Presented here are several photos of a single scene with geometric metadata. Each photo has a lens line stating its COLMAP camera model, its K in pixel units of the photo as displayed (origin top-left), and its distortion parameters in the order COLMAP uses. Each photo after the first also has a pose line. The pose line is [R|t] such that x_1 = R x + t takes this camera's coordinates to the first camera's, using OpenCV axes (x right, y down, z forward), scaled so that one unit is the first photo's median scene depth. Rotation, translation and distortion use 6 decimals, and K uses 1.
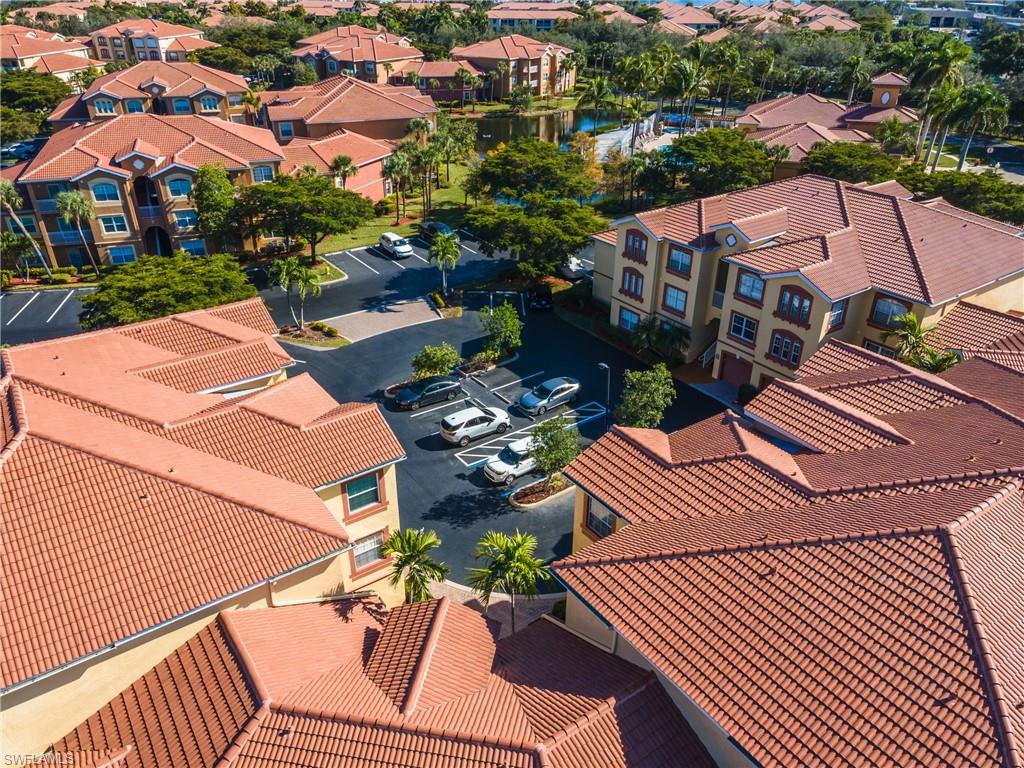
lens RADIAL K [[748.7, 0, 507.8], [0, 748.7, 382.8], [0, 0, 1]] dist [0.026163, 0.003466]
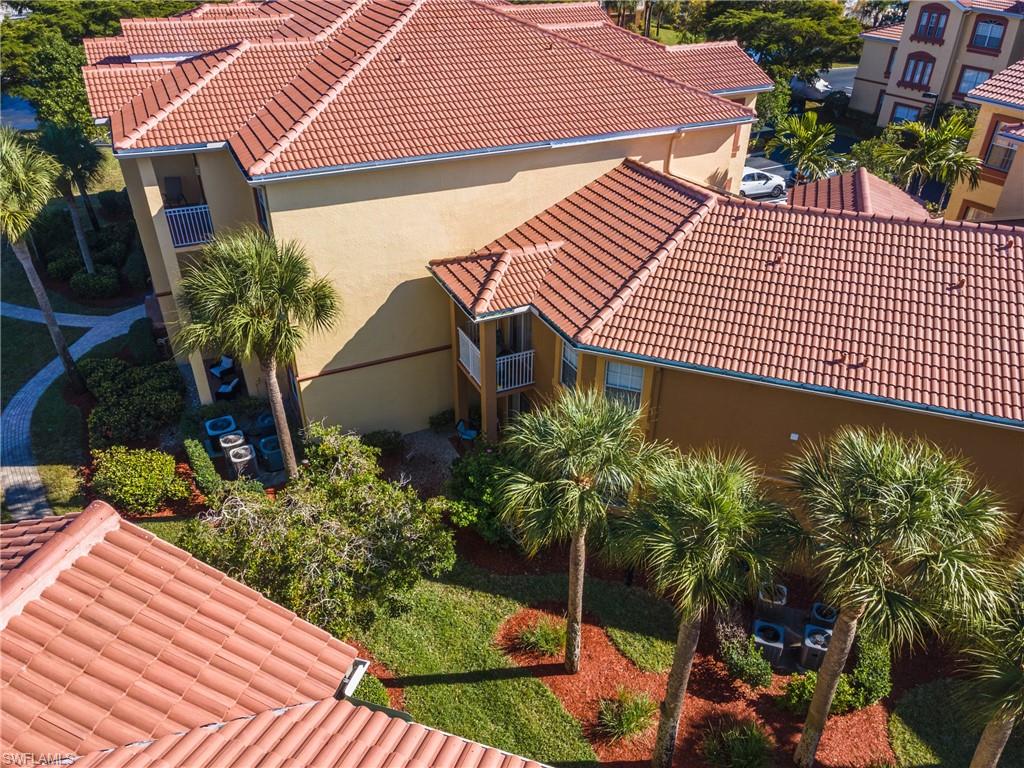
lens RADIAL K [[748.7, 0, 507.8], [0, 748.7, 382.8], [0, 0, 1]] dist [0.026163, 0.003466]
pose [[0.984184, 0.096483, -0.148567, -0.153721], [-0.087290, 0.993913, 0.067217, 0.230569], [0.154148, -0.053186, 0.986615, -0.000135]]
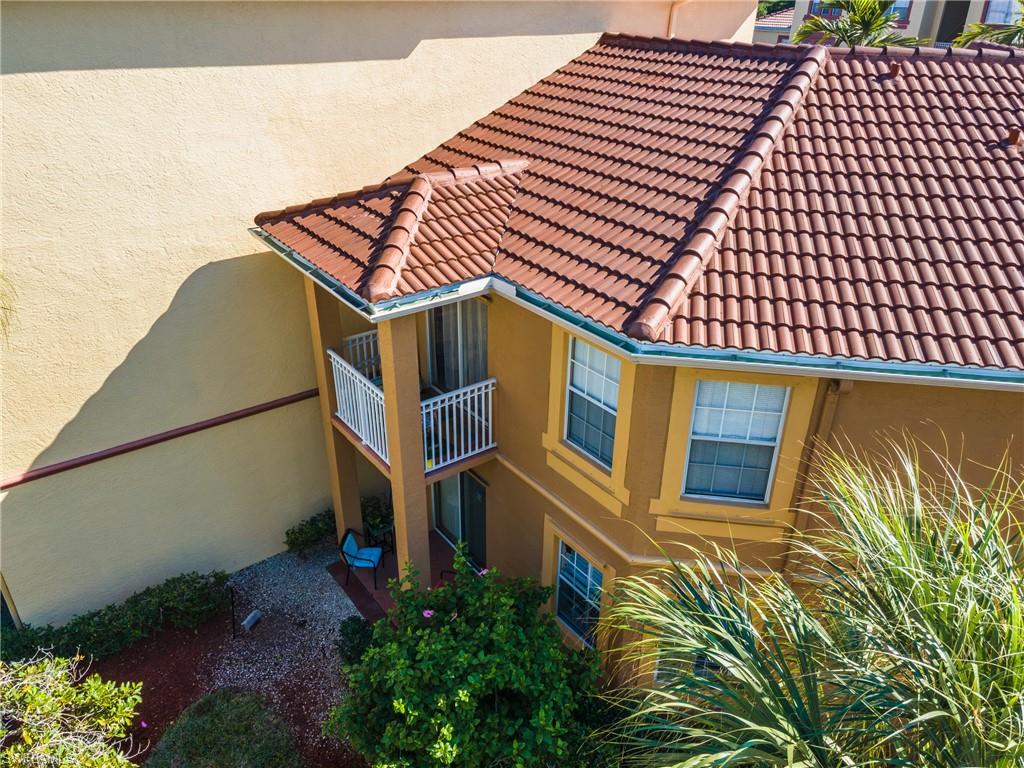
lens RADIAL K [[748.7, 0, 507.8], [0, 748.7, 382.8], [0, 0, 1]] dist [0.026163, 0.003466]
pose [[0.999715, -0.004690, 0.023401, -0.198778], [0.004898, 0.999949, -0.008825, 0.240707], [-0.023358, 0.008937, 0.999687, 0.189807]]
